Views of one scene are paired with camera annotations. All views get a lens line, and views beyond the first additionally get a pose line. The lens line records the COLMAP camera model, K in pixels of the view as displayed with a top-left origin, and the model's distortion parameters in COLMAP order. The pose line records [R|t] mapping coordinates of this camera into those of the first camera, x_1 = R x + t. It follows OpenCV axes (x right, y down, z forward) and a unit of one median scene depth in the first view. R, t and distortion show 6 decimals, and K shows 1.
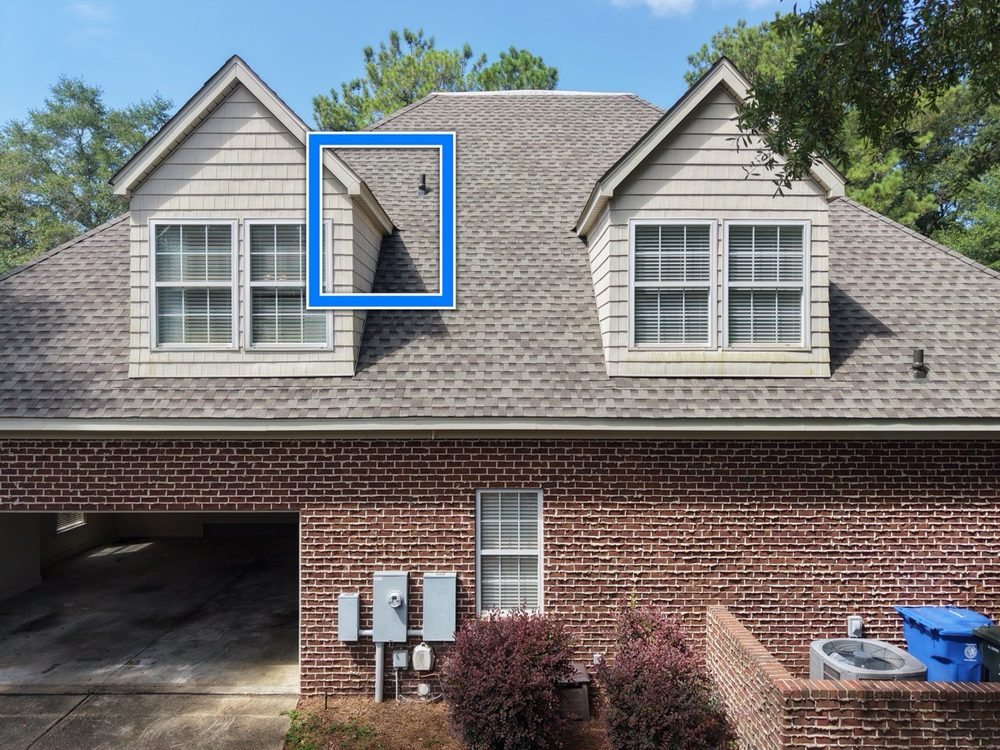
lens RADIAL K [[670.6, 0, 504.9], [0, 670.6, 376.7], [0, 0, 1]] dist [0.039811, -0.022798]
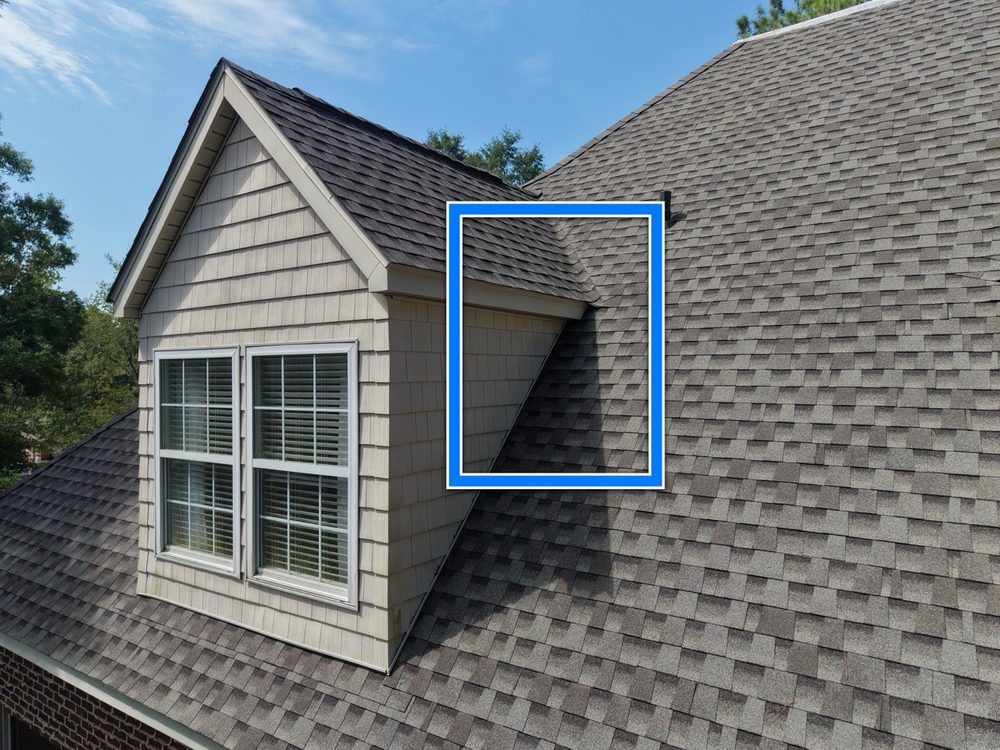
lens RADIAL K [[670.6, 0, 498.6], [0, 670.6, 379.7], [0, 0, 1]] dist [0.039811, -0.022798]
pose [[0.828013, 0.003148, -0.560700, 0.090471], [-0.000296, 0.999987, 0.005177, -0.185330], [0.560708, -0.004121, 0.828003, 0.579673]]
